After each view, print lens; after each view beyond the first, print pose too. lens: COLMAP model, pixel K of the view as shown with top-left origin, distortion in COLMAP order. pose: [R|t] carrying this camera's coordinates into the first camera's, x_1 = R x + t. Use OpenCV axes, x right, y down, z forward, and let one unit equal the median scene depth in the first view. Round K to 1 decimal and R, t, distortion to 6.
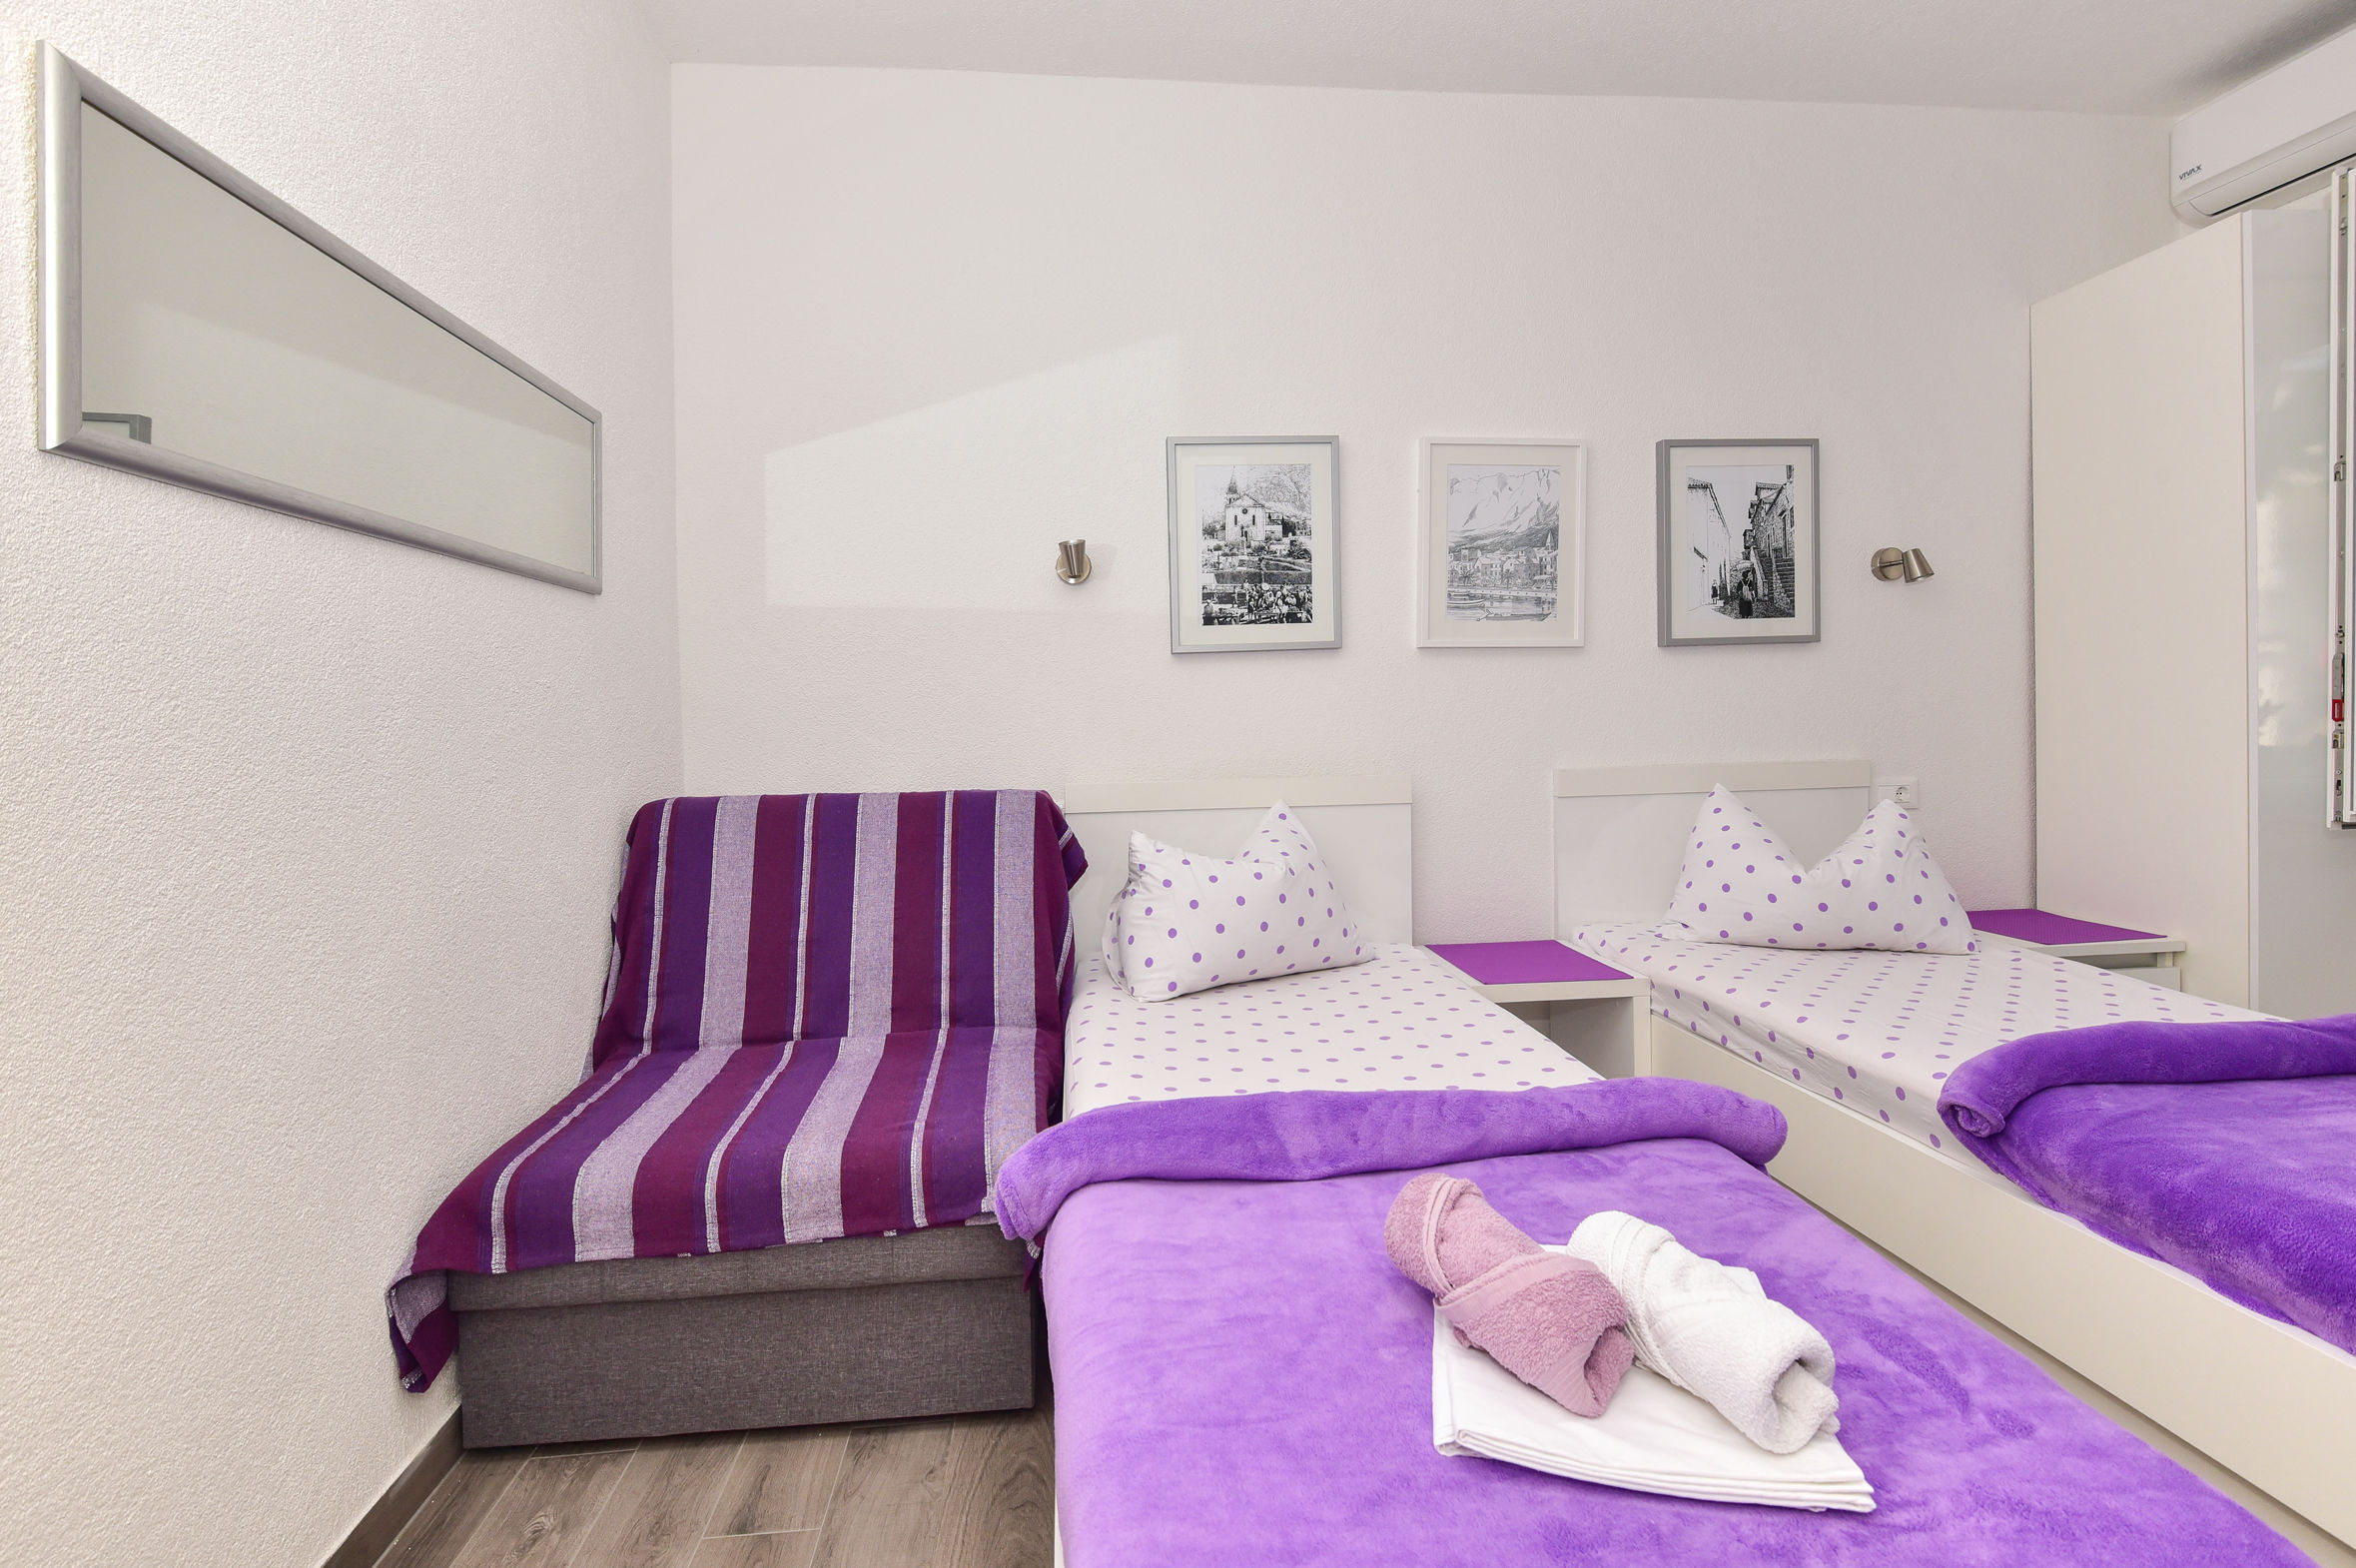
lens RADIAL K [[1056.7, 0, 1188.2], [0, 1056.7, 754.7], [0, 0, 1]] dist [0.012367, -0.016160]
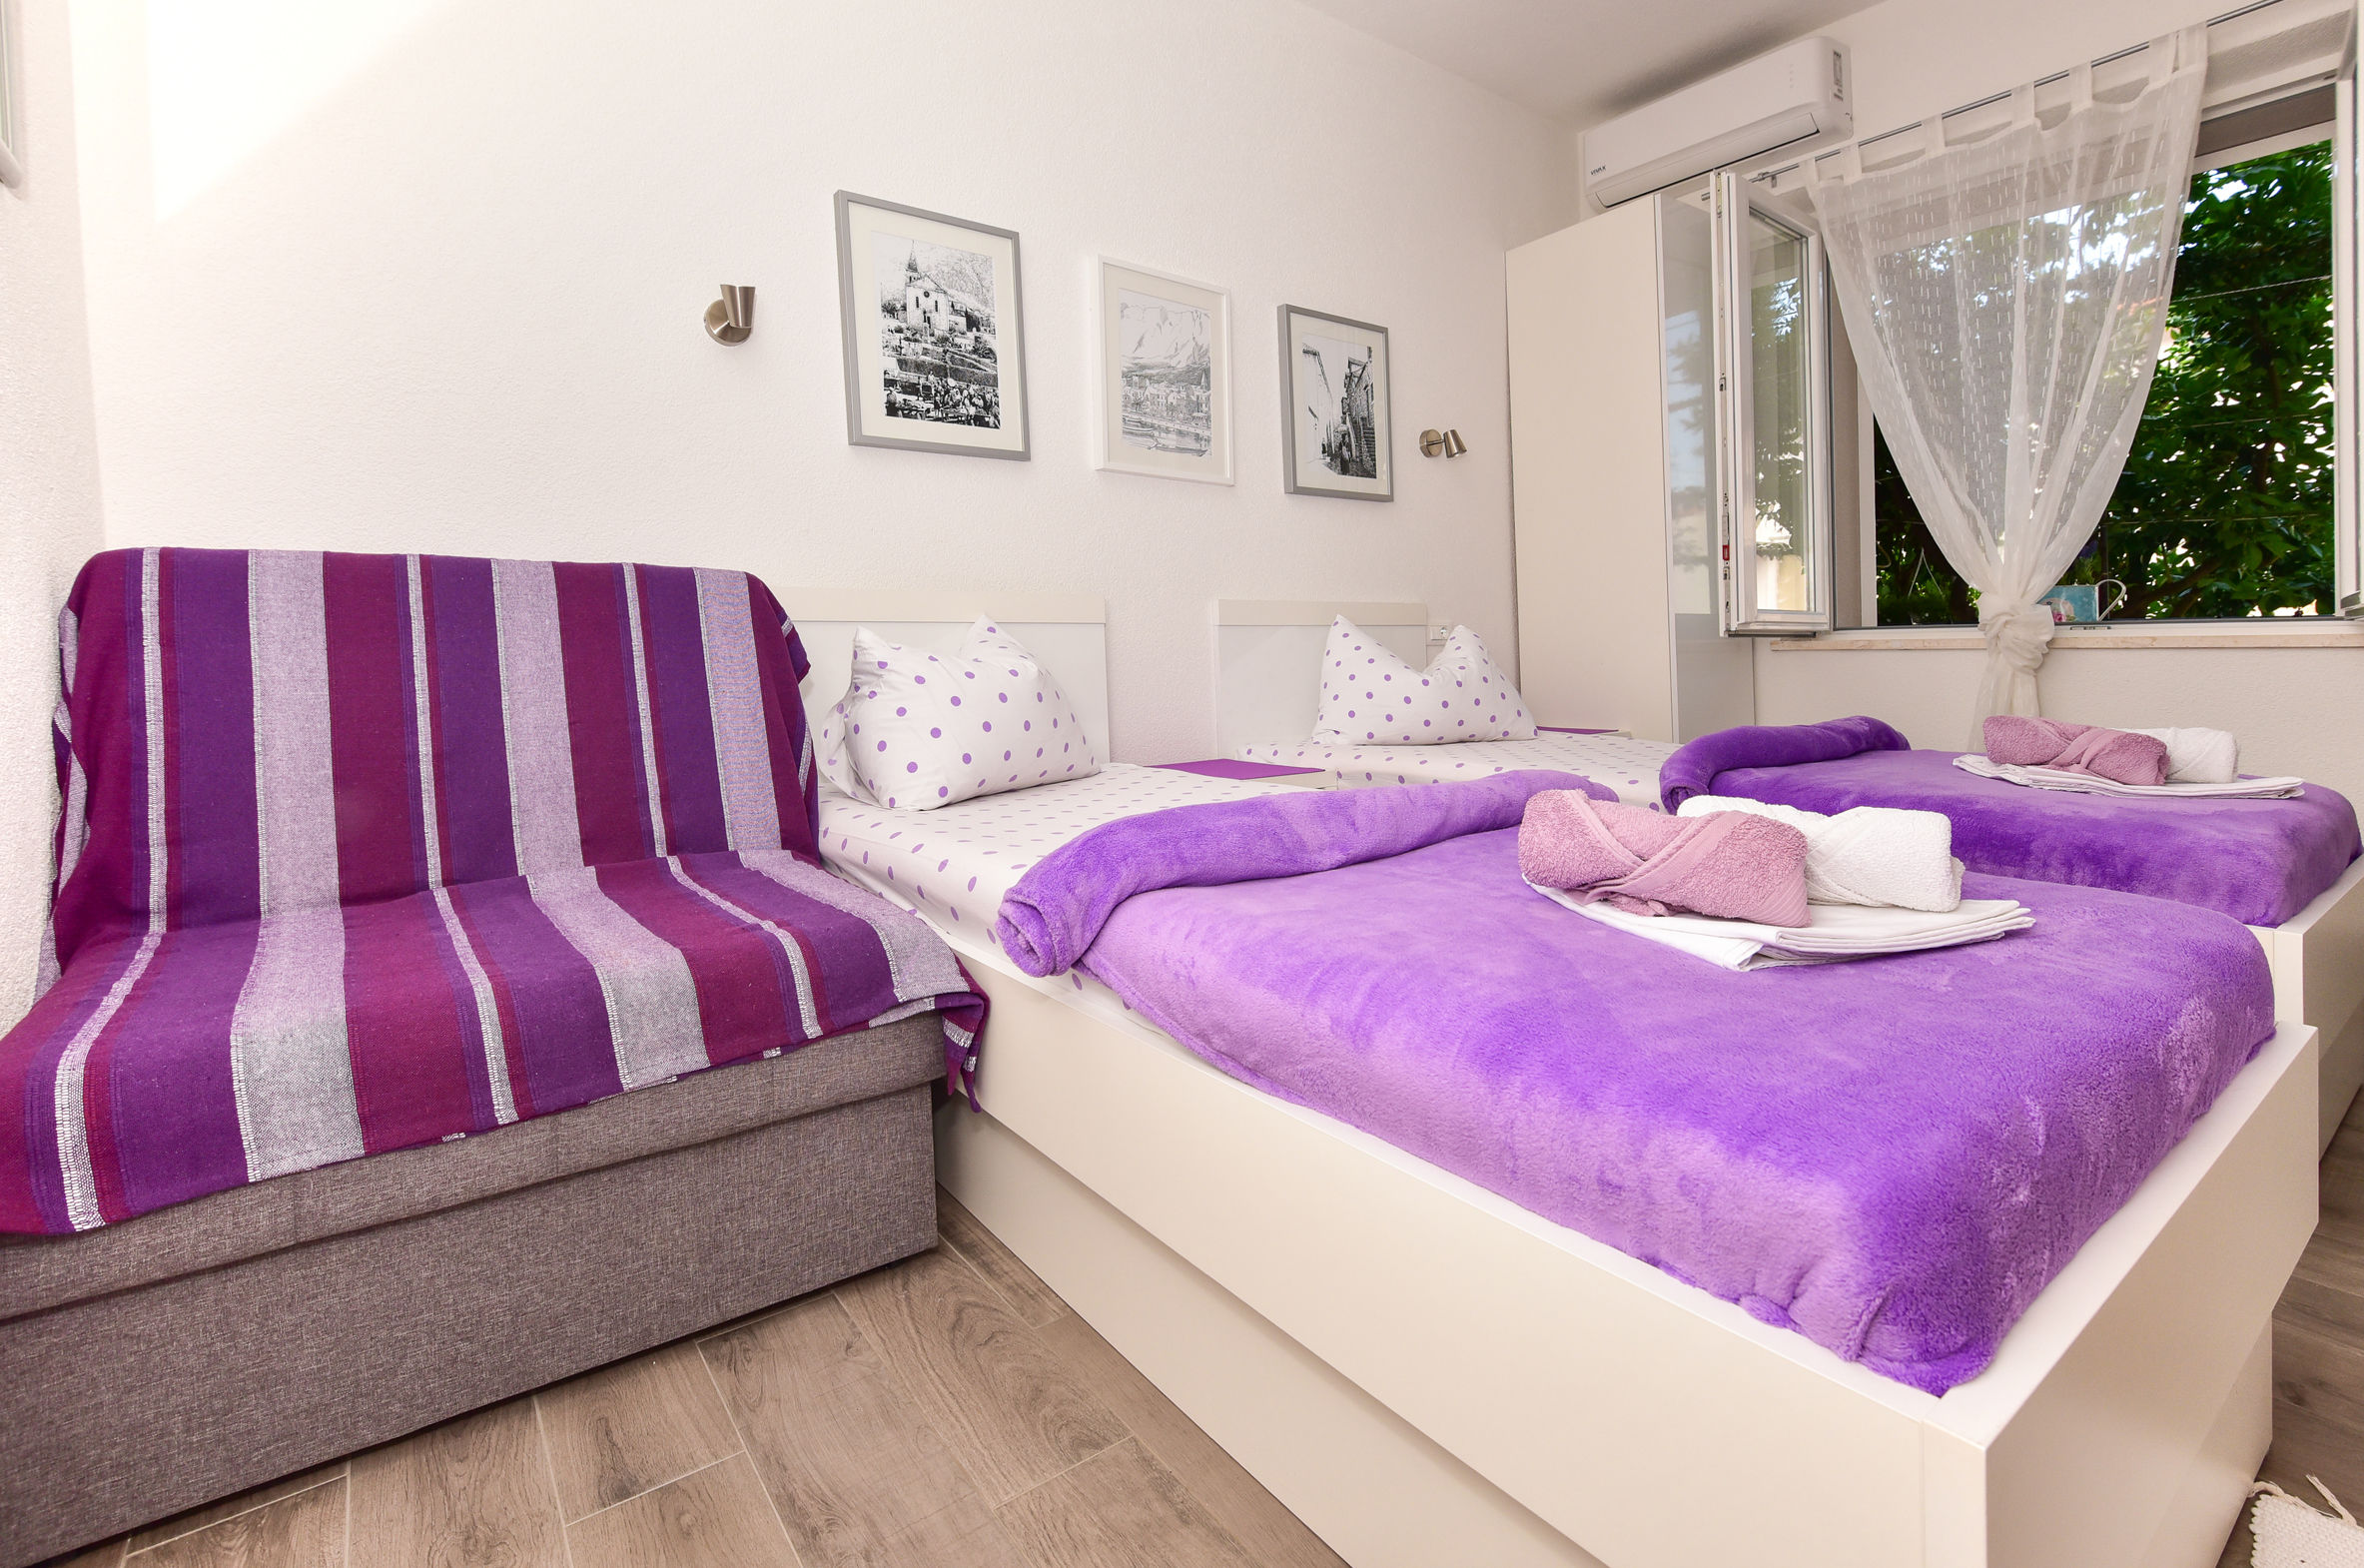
lens RADIAL K [[1060.2, 0, 1160.8], [0, 1060.2, 725.6], [0, 0, 1]] dist [0.012367, -0.016160]
pose [[0.859745, -0.026344, 0.510044, -0.244976], [0.022268, 0.999653, 0.014097, 0.126307], [-0.510239, -0.000762, 0.860033, 0.126338]]
